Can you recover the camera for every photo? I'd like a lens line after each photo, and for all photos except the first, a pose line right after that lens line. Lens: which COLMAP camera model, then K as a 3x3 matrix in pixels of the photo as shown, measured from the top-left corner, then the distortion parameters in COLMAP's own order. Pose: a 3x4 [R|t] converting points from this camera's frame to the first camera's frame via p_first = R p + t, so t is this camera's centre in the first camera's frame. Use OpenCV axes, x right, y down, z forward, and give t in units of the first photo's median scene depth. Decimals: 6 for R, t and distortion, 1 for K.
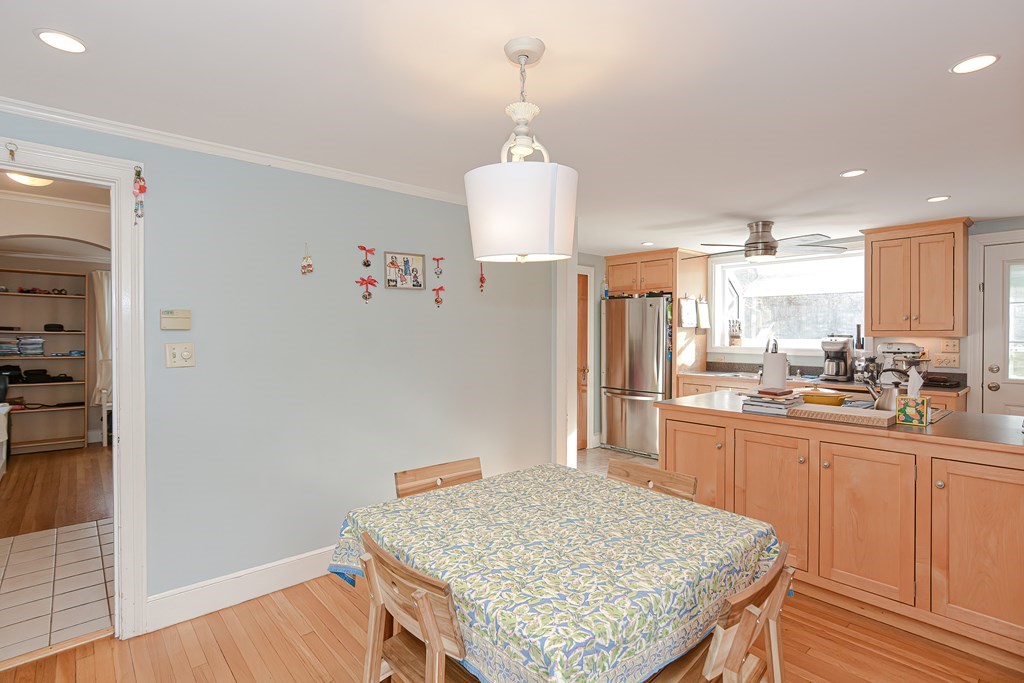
lens RADIAL K [[498.3, 0, 513.6], [0, 498.3, 340.8], [0, 0, 1]] dist [-0.017112, 0.006467]
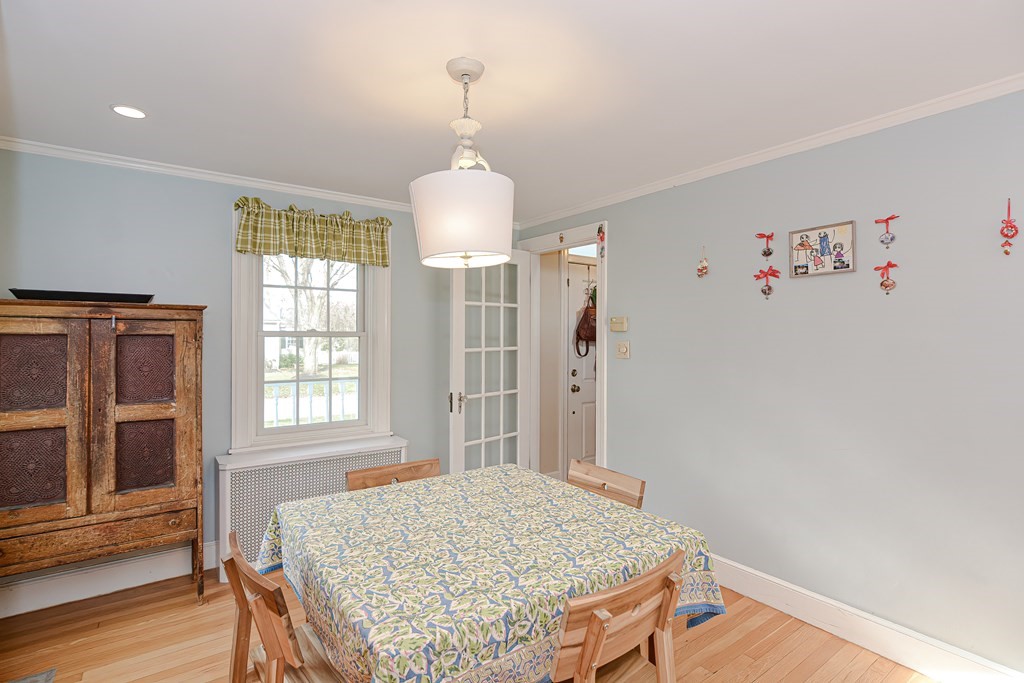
lens RADIAL K [[498.3, 0, 513.6], [0, 498.3, 340.8], [0, 0, 1]] dist [-0.017112, 0.006467]
pose [[-0.091865, 0.010718, -0.995714, 0.568801], [-0.021380, 0.999690, 0.012733, -0.005891], [0.995542, 0.022458, -0.091608, 0.626824]]
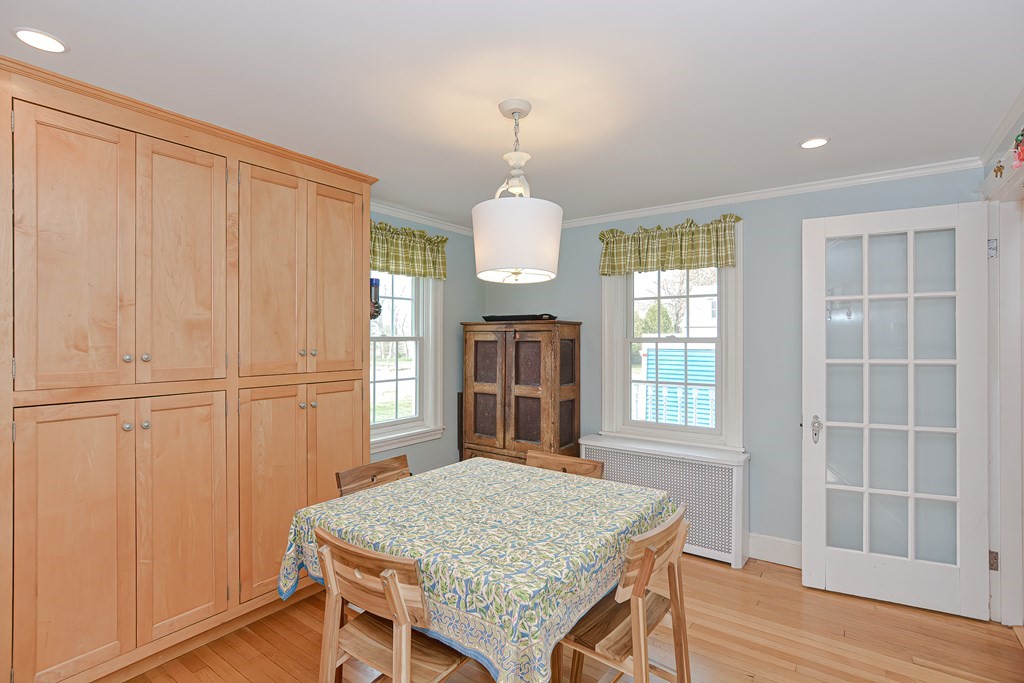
lens RADIAL K [[501.9, 0, 506.7], [0, 501.9, 341.2], [0, 0, 1]] dist [-0.004755, -0.000012]
pose [[-0.976695, 0.001380, -0.214627, 0.159870], [-0.003462, 0.999748, 0.022181, -0.019690], [0.214603, 0.022407, -0.976444, 1.148088]]
